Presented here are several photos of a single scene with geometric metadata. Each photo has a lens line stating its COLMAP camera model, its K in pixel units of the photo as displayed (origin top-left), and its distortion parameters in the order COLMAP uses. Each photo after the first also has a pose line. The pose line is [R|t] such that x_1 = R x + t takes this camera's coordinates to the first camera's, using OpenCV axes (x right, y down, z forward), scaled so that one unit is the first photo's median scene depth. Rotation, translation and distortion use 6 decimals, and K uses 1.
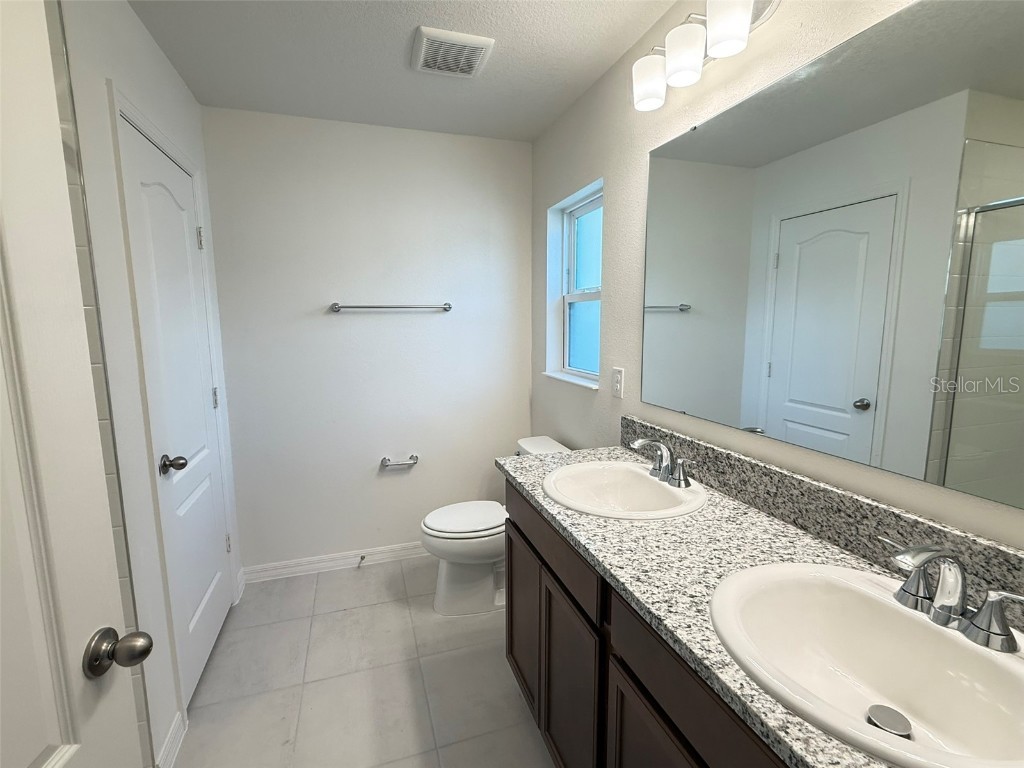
lens RADIAL K [[468.9, 0, 512.0], [0, 468.9, 384.0], [0, 0, 1]] dist [-0.002067, -0.000264]
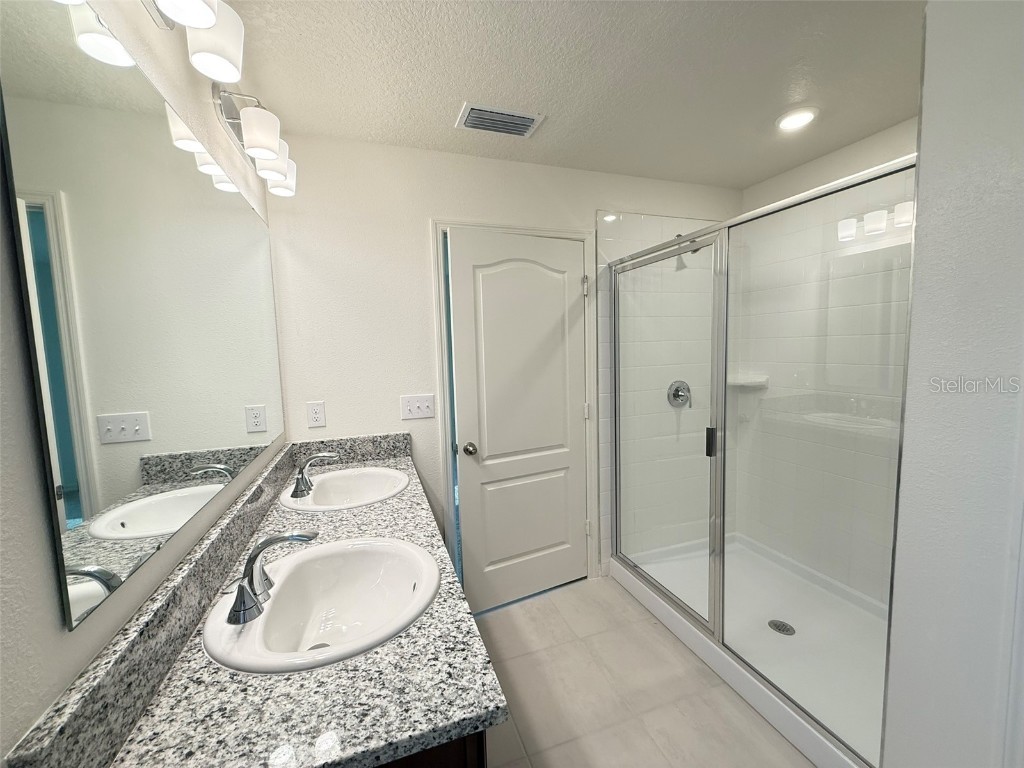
lens RADIAL K [[418.2, 0, 512.0], [0, 418.2, 384.0], [0, 0, 1]] dist [0.001861, 0.000103]
pose [[-0.999362, 0.034254, -0.010088, -0.060914], [0.031084, 0.973541, 0.226386, -0.263372], [0.017575, 0.225929, -0.973985, 1.693884]]
